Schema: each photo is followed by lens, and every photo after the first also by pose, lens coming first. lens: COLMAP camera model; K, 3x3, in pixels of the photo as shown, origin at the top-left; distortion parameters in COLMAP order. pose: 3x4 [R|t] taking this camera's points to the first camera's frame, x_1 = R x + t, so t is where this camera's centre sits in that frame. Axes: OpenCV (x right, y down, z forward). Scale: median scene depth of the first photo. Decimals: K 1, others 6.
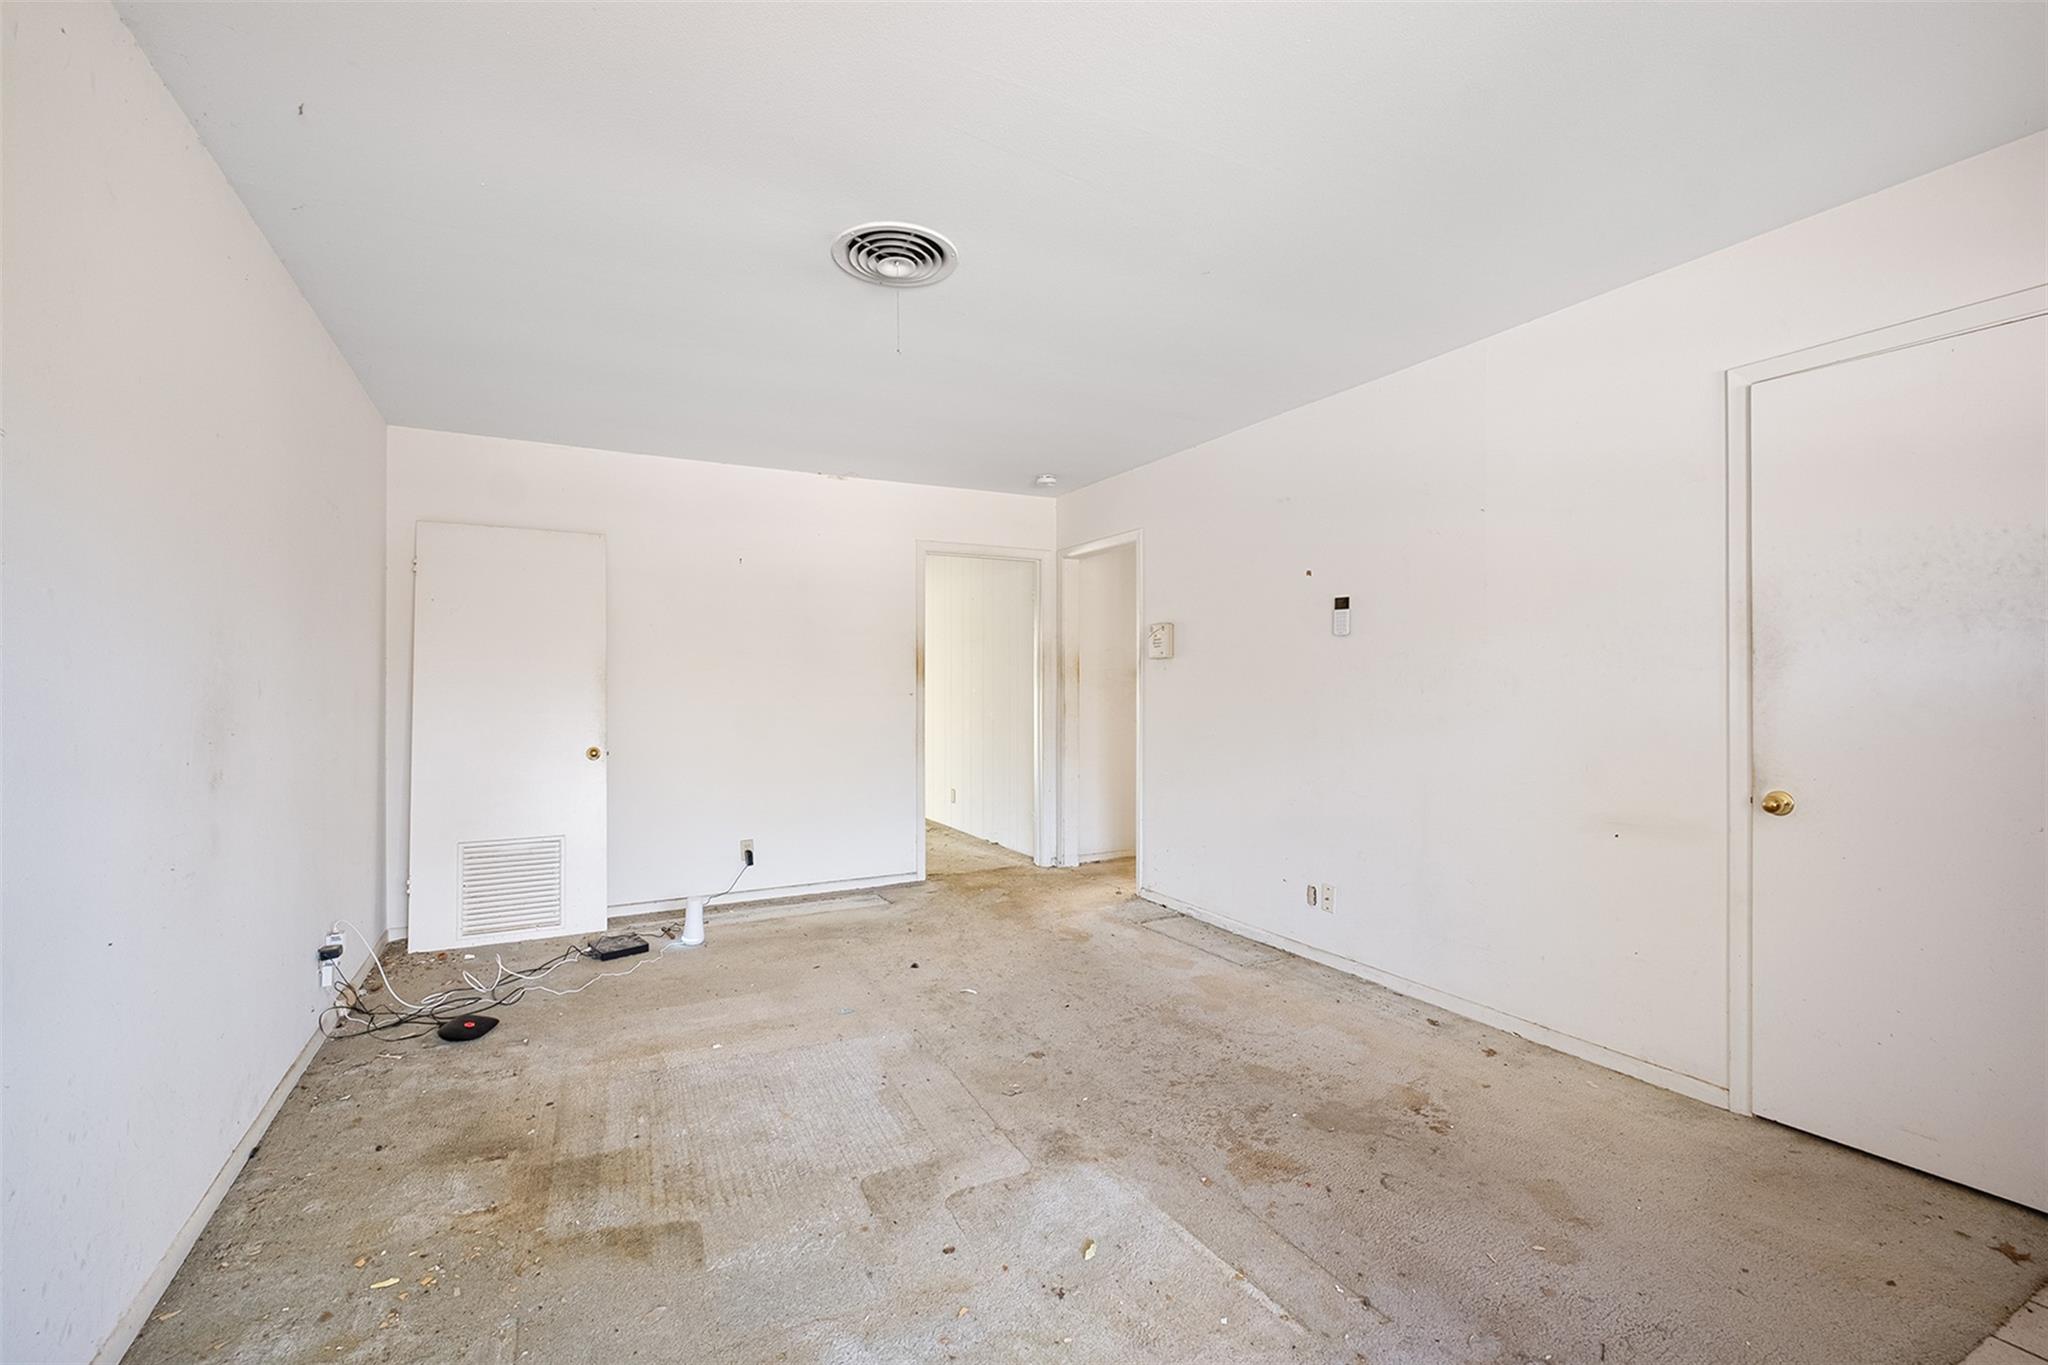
lens RADIAL K [[897.0, 0, 1025.9], [0, 897.0, 684.0], [0, 0, 1]] dist [0.010591, -0.011742]
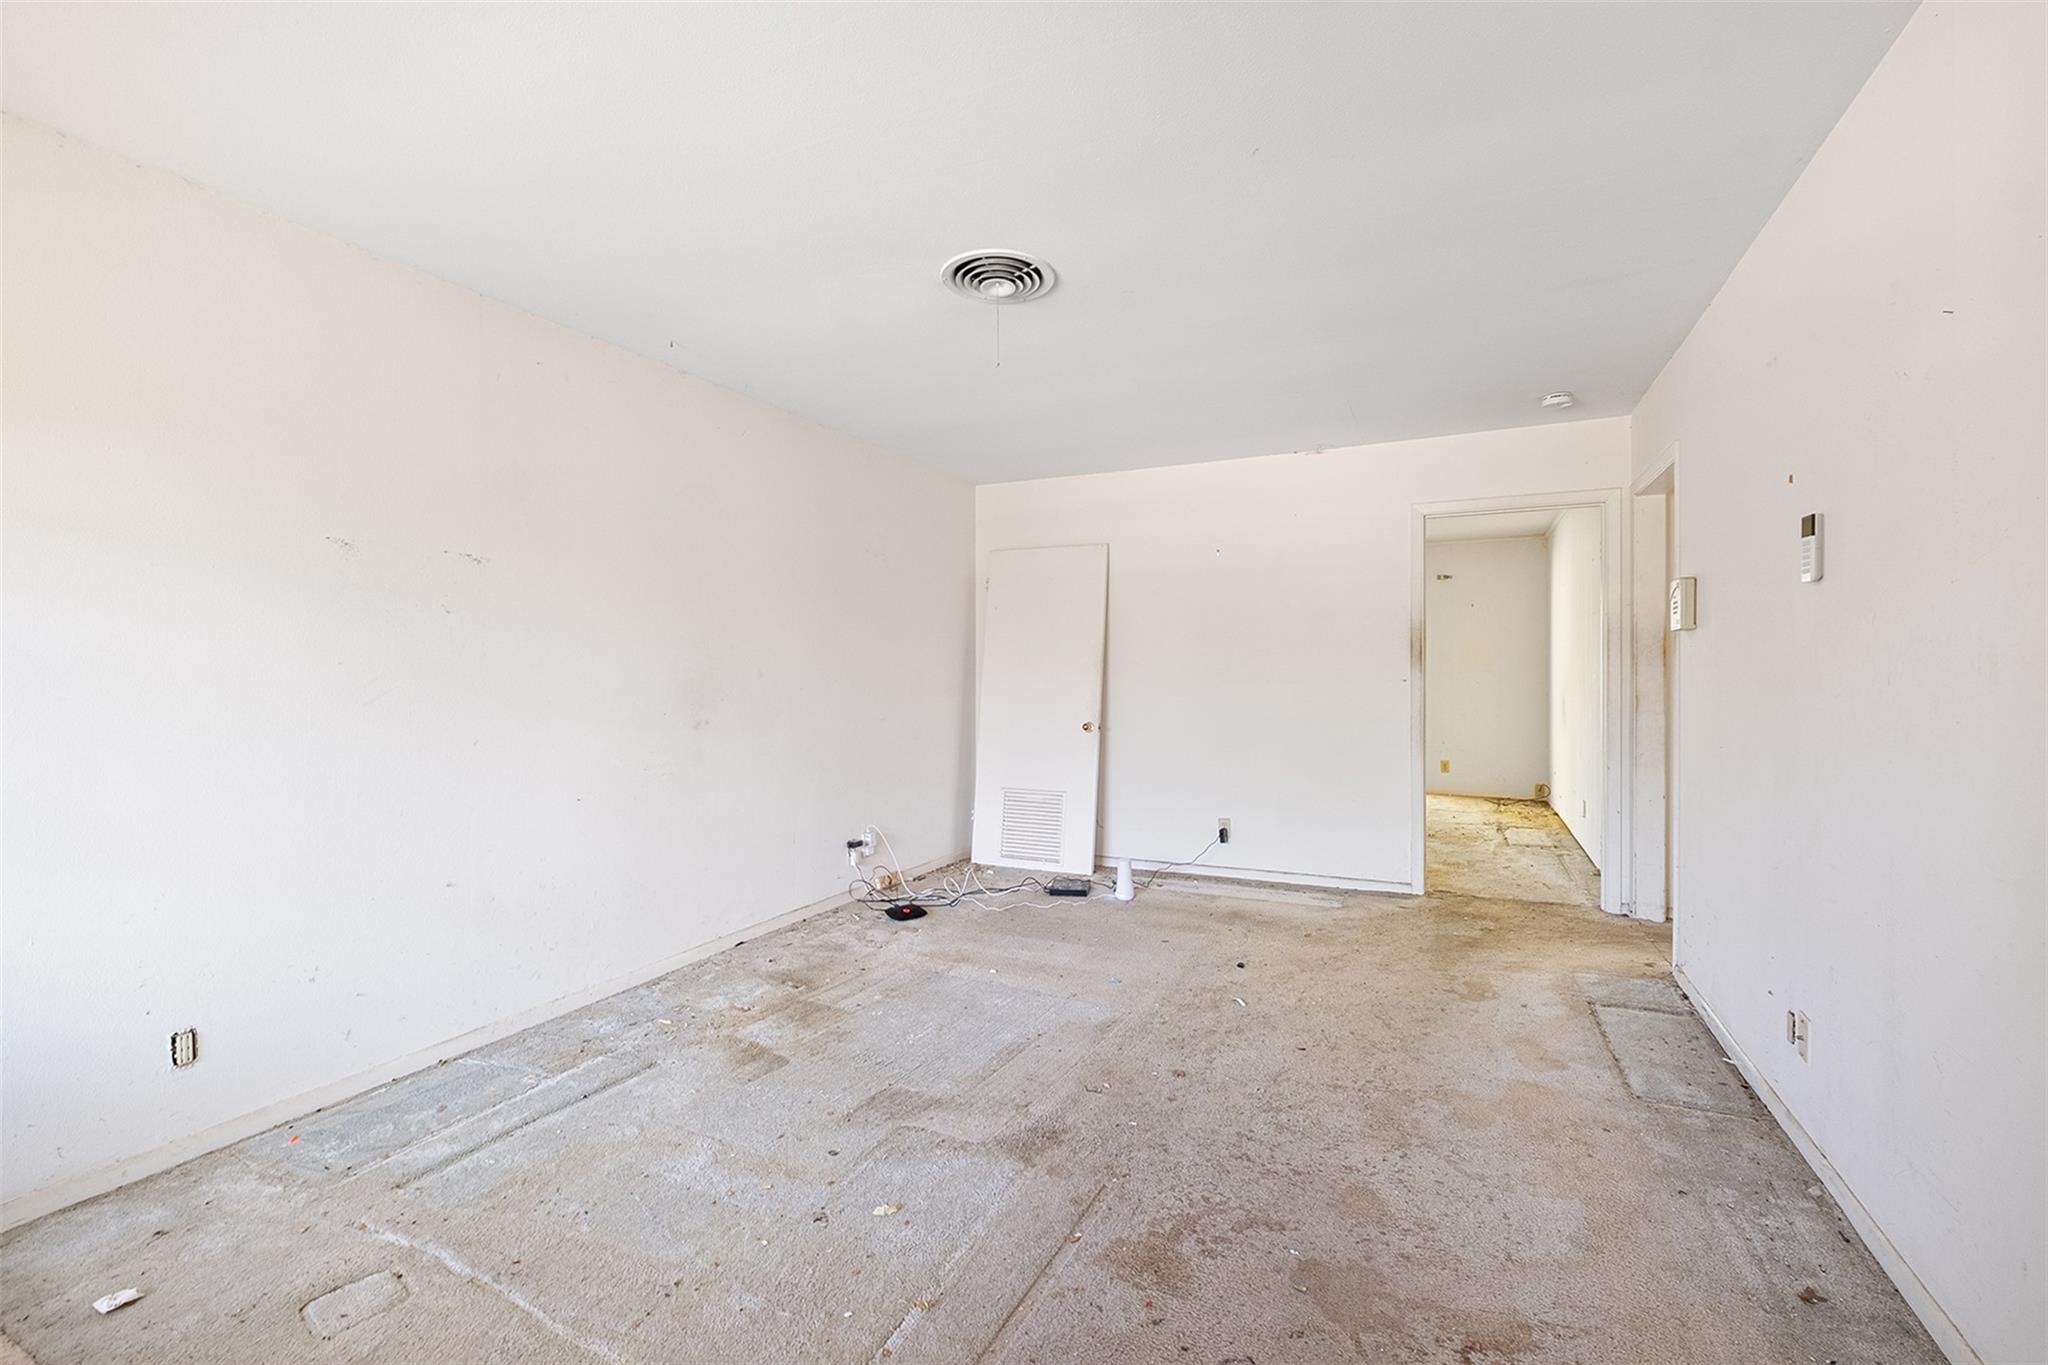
lens RADIAL K [[894.8, 0, 1025.5], [0, 894.8, 661.8], [0, 0, 1]] dist [0.006286, -0.007418]
pose [[0.591650, -0.009238, -0.806142, 0.536663], [0.003260, 0.999954, -0.009067, 0.000839], [0.806188, 0.002736, 0.591653, 0.270534]]
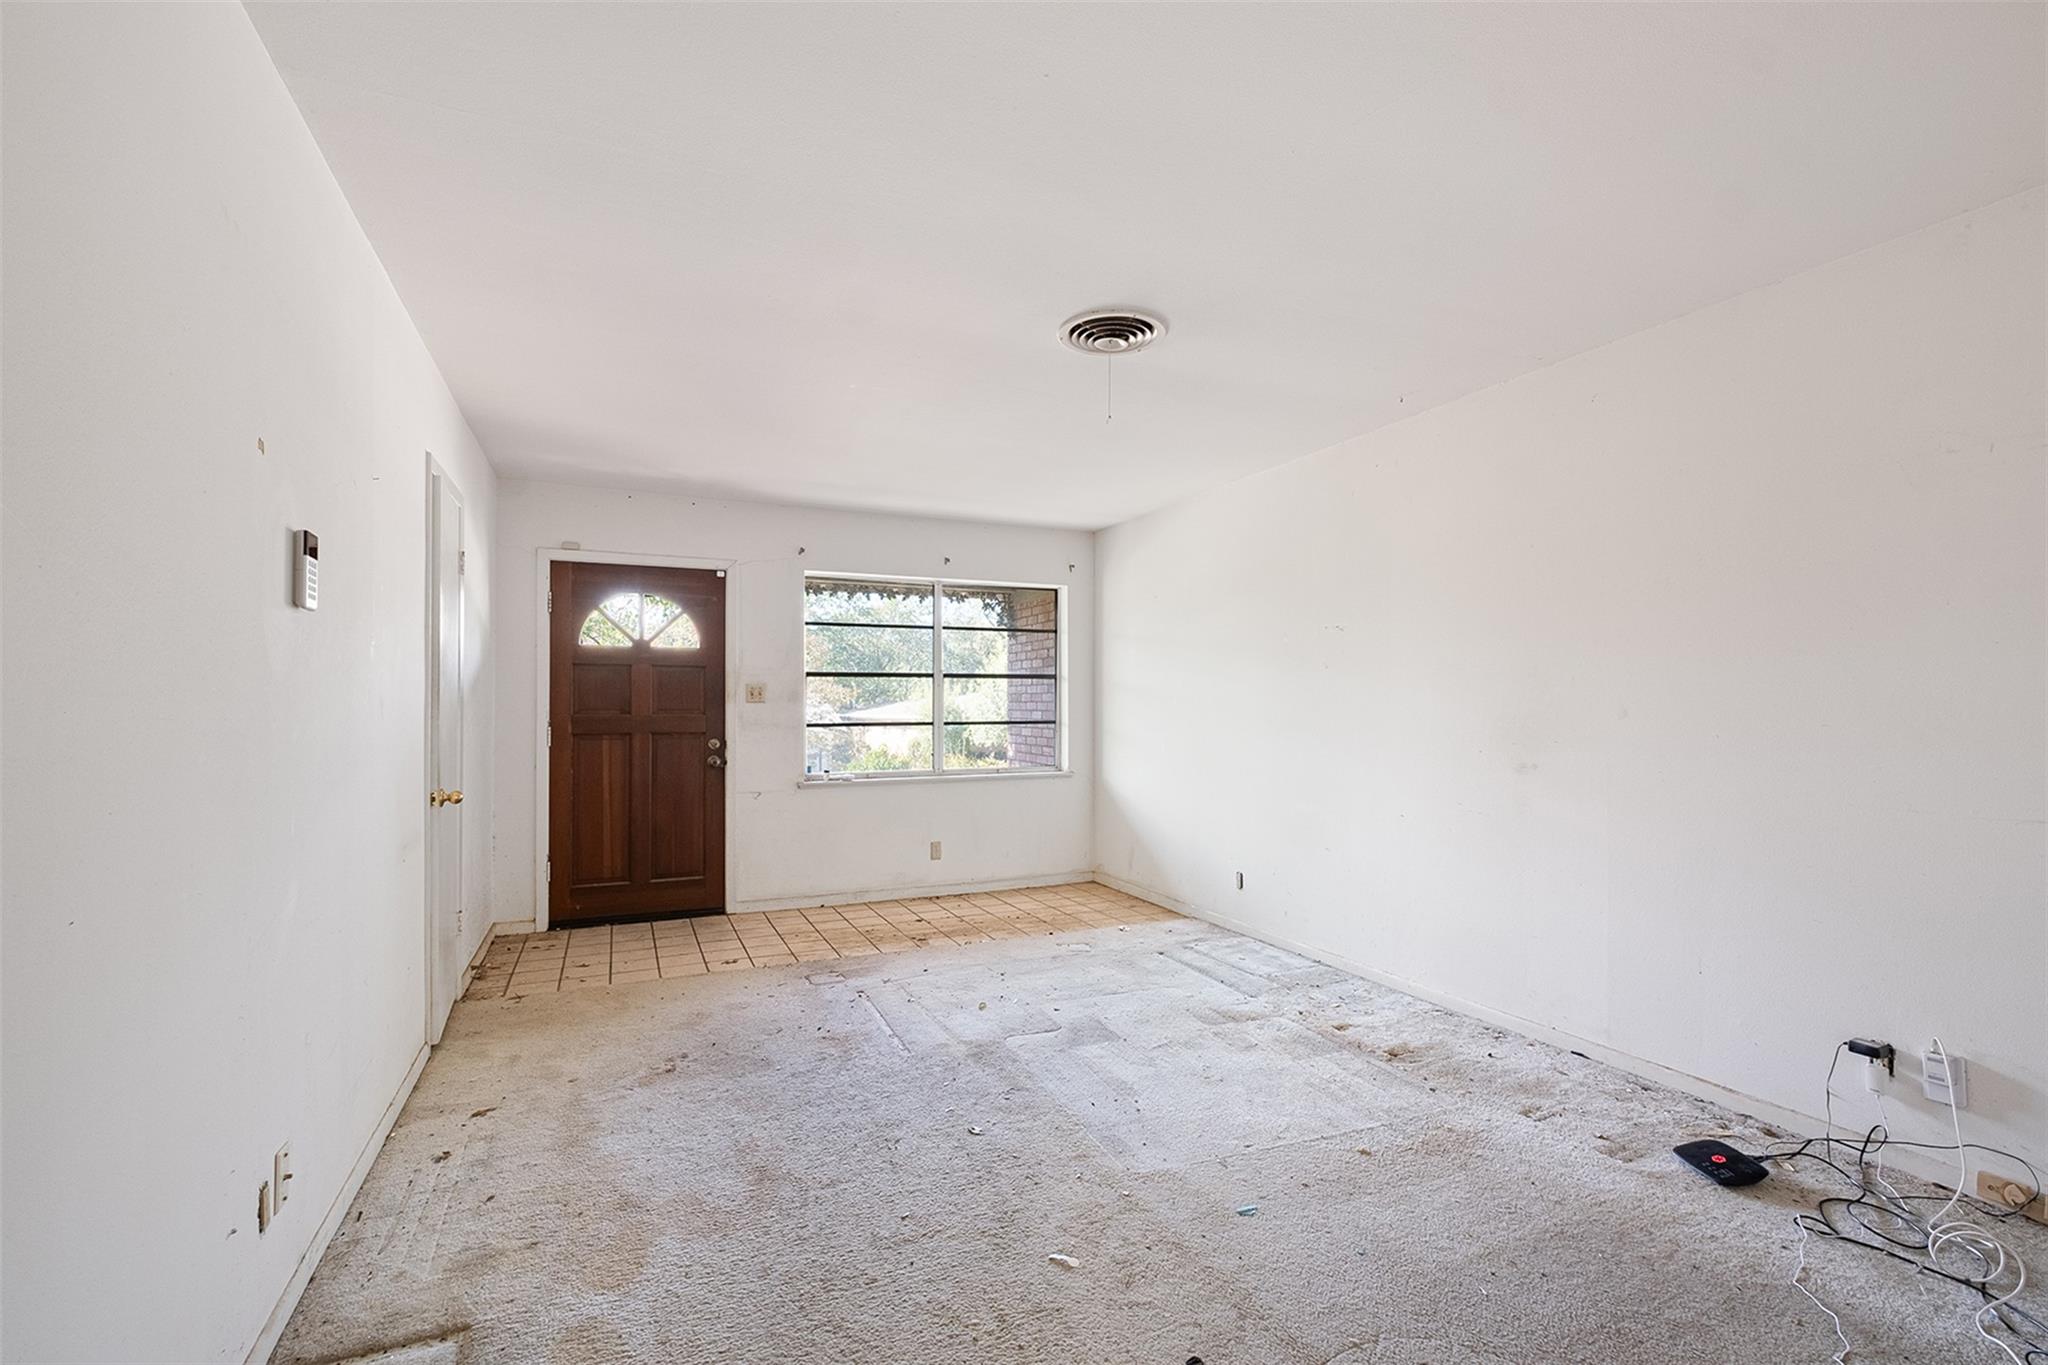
lens RADIAL K [[897.0, 0, 1025.9], [0, 897.0, 684.0], [0, 0, 1]] dist [0.010591, -0.011742]
pose [[-0.997908, 0.002072, 0.064624, -0.075871], [0.000819, 0.999811, -0.019409, -0.004942], [-0.064652, -0.019316, -0.997721, 1.526835]]
